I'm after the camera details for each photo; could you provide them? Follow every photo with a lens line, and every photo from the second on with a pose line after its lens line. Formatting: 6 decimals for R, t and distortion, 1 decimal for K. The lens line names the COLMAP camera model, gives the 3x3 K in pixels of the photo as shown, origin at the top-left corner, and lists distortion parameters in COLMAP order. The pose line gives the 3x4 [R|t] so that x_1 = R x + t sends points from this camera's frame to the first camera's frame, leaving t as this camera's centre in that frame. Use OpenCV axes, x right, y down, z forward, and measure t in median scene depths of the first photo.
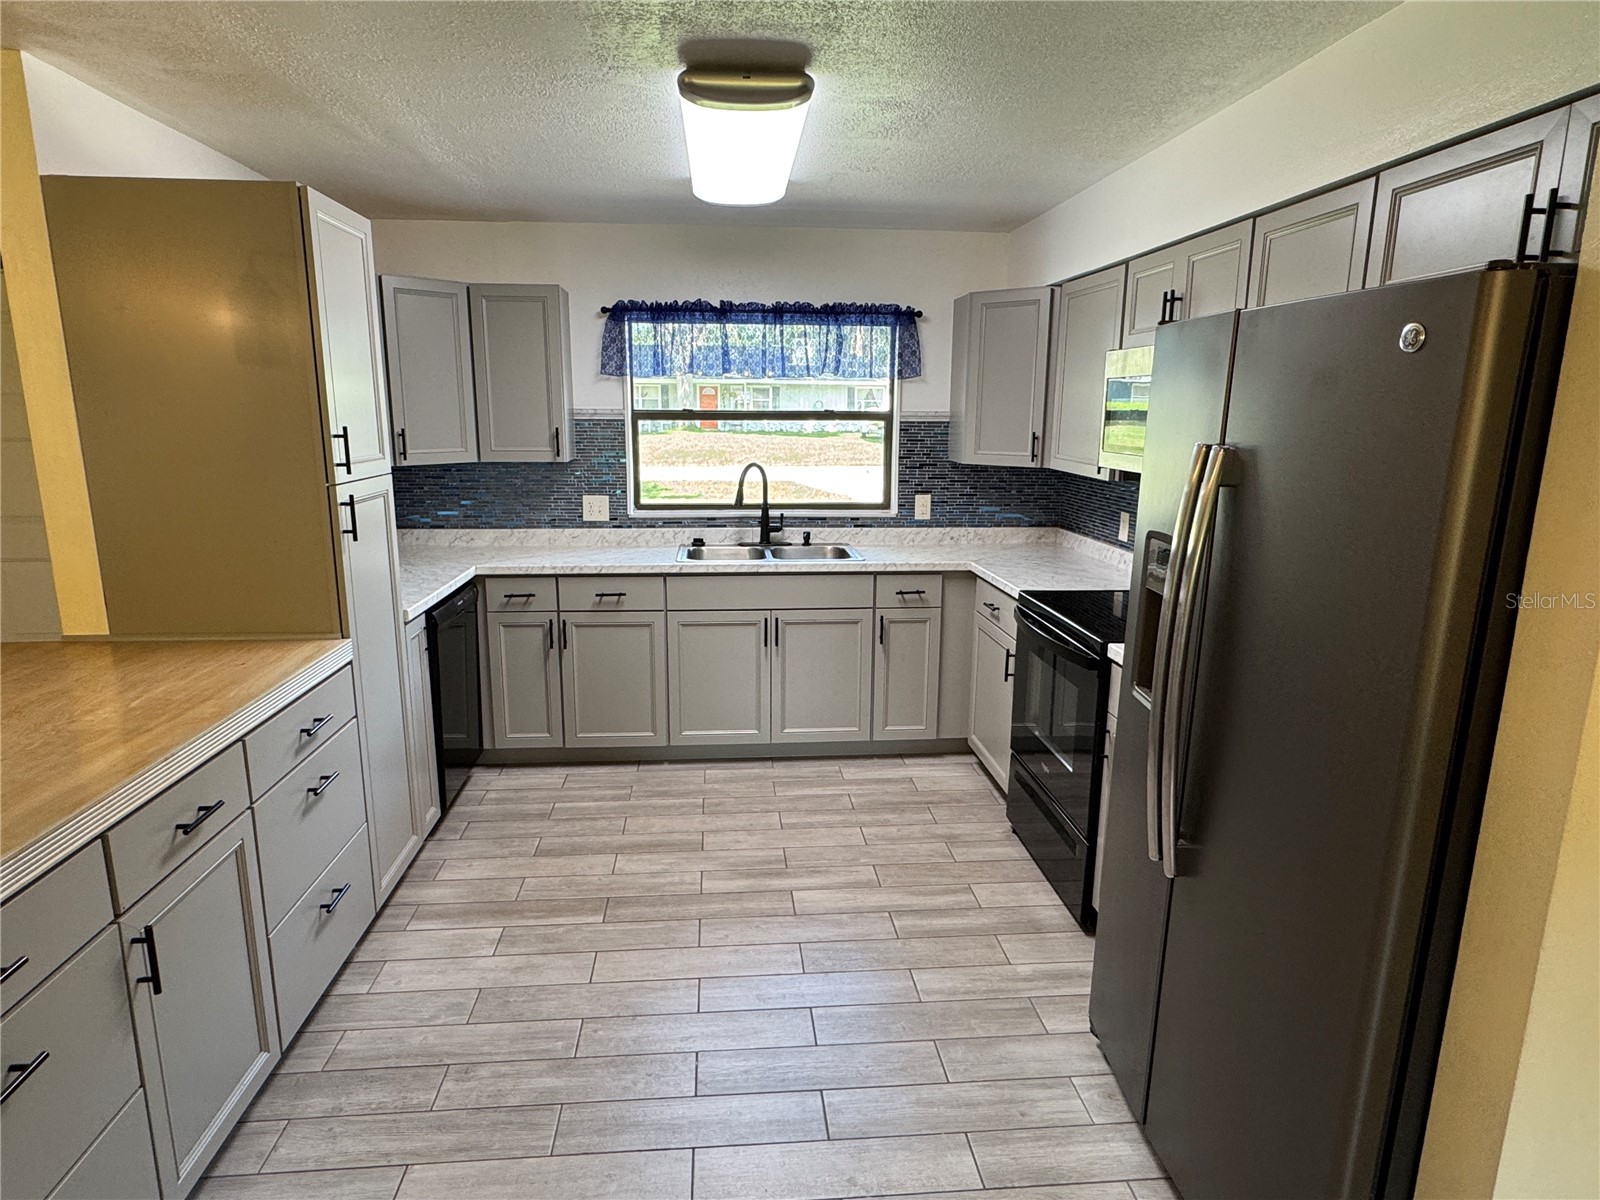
lens RADIAL K [[915.1, 0, 800.0], [0, 915.1, 600.0], [0, 0, 1]] dist [0.000181, -0.000492]
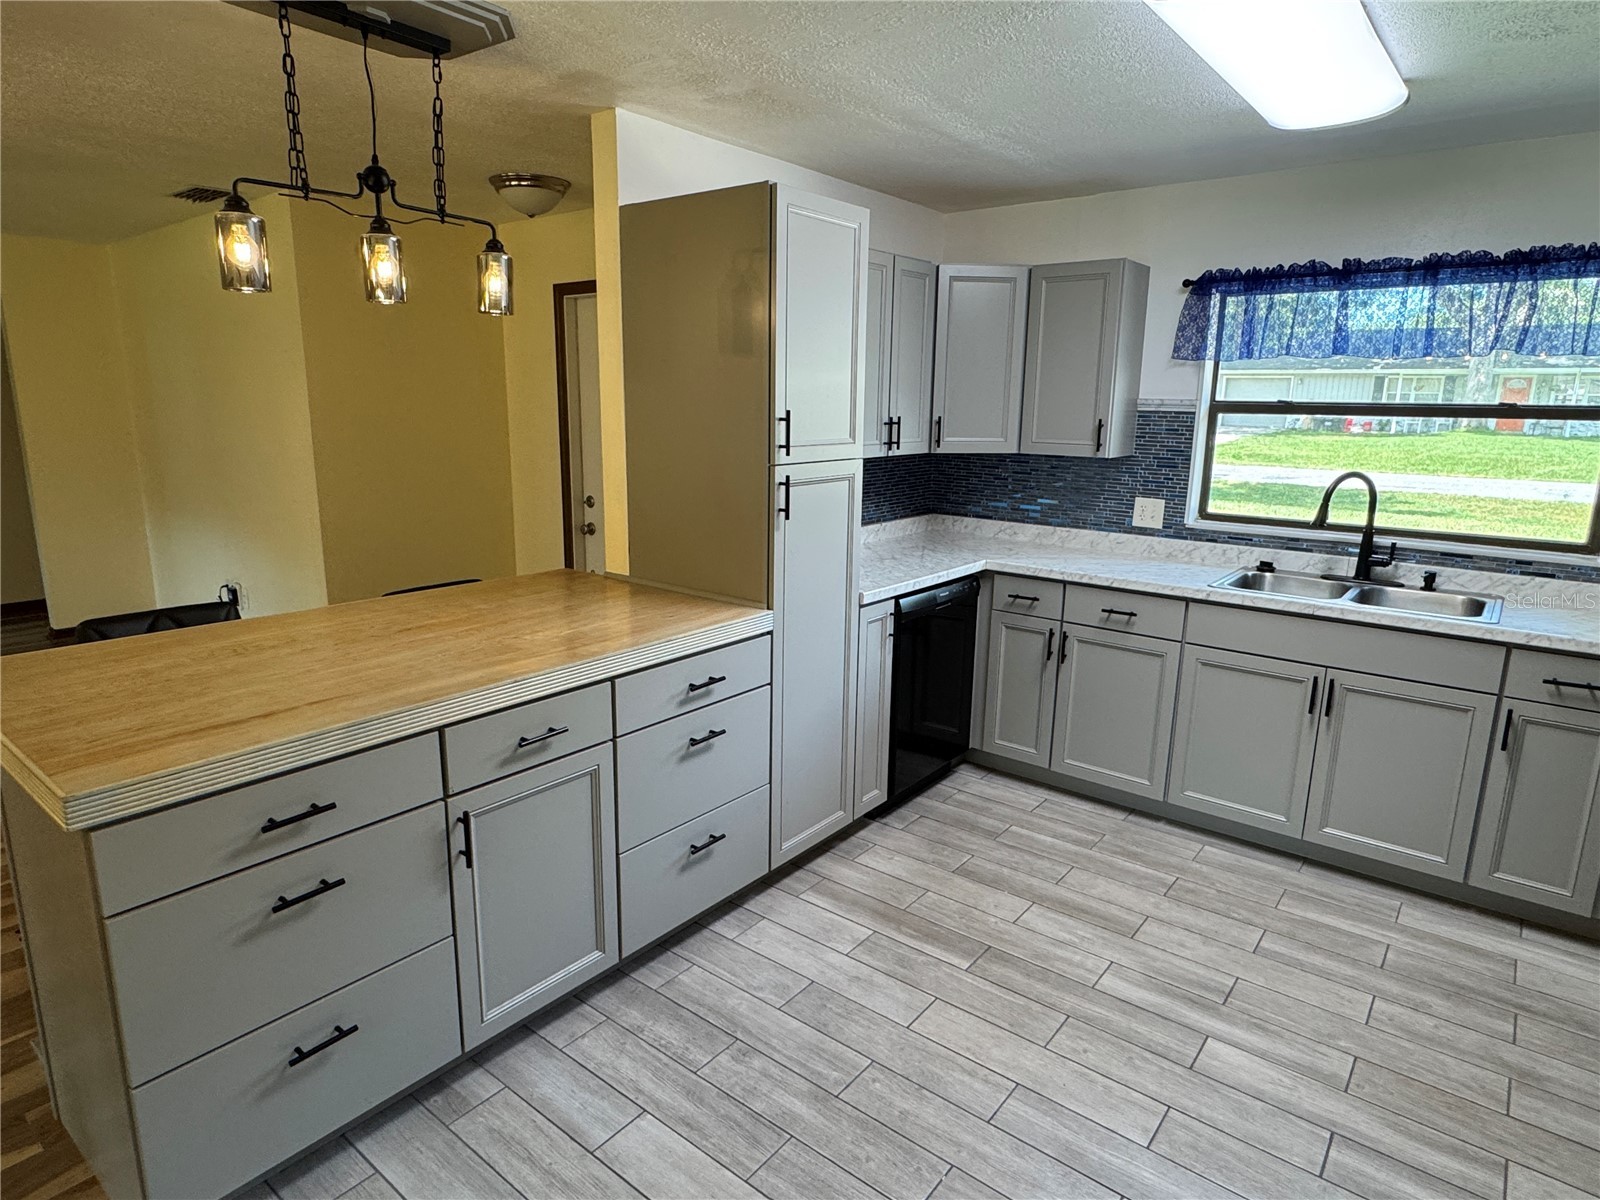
lens RADIAL K [[922.9, 0, 798.4], [0, 922.9, 596.0], [0, 0, 1]] dist [-0.001826, 0.001381]
pose [[0.724640, 0.151047, -0.672370, 0.159101], [-0.150434, 0.986824, 0.059559, -0.027591], [0.672507, 0.057989, 0.737815, 0.149023]]
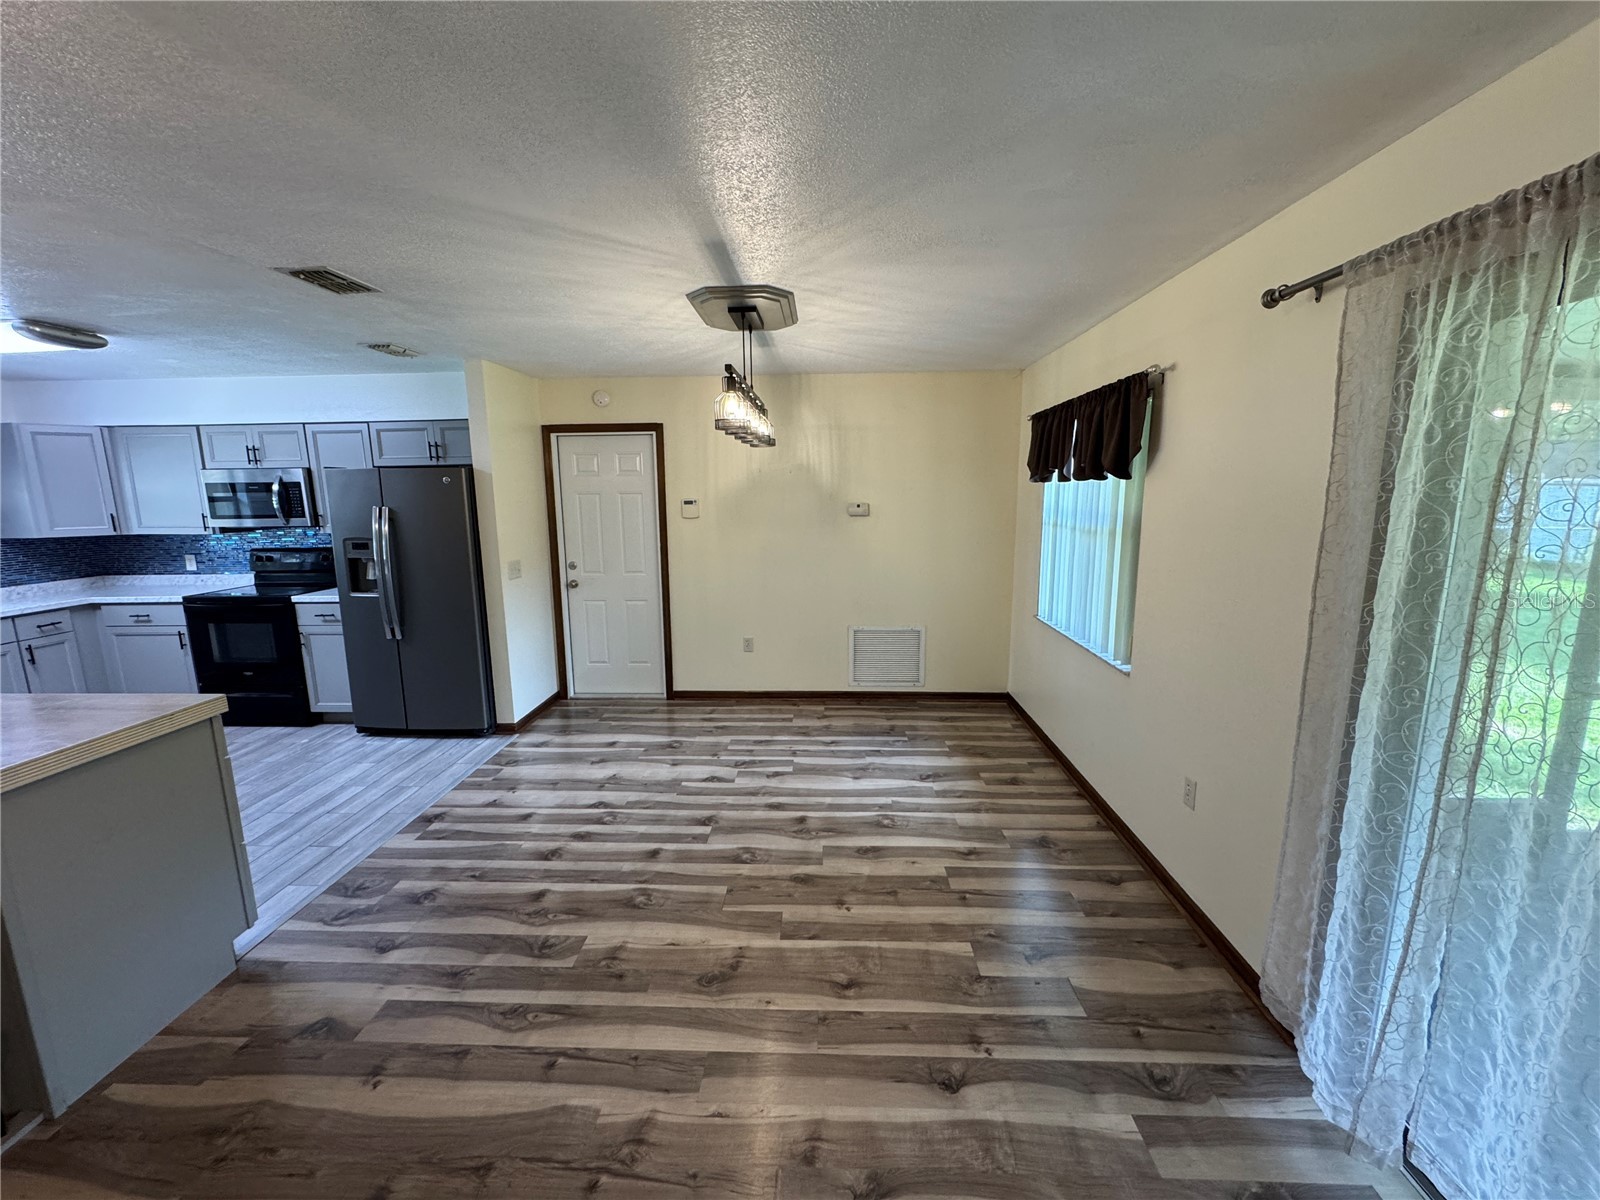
lens RADIAL K [[636.6, 0, 800.0], [0, 636.6, 600.0], [0, 0, 1]] dist [-0.000548, -0.000016]
pose [[0.132334, -0.179166, 0.974878, -0.734238], [0.214950, 0.965311, 0.148230, 0.063699], [-0.967618, 0.189934, 0.166256, -0.360485]]
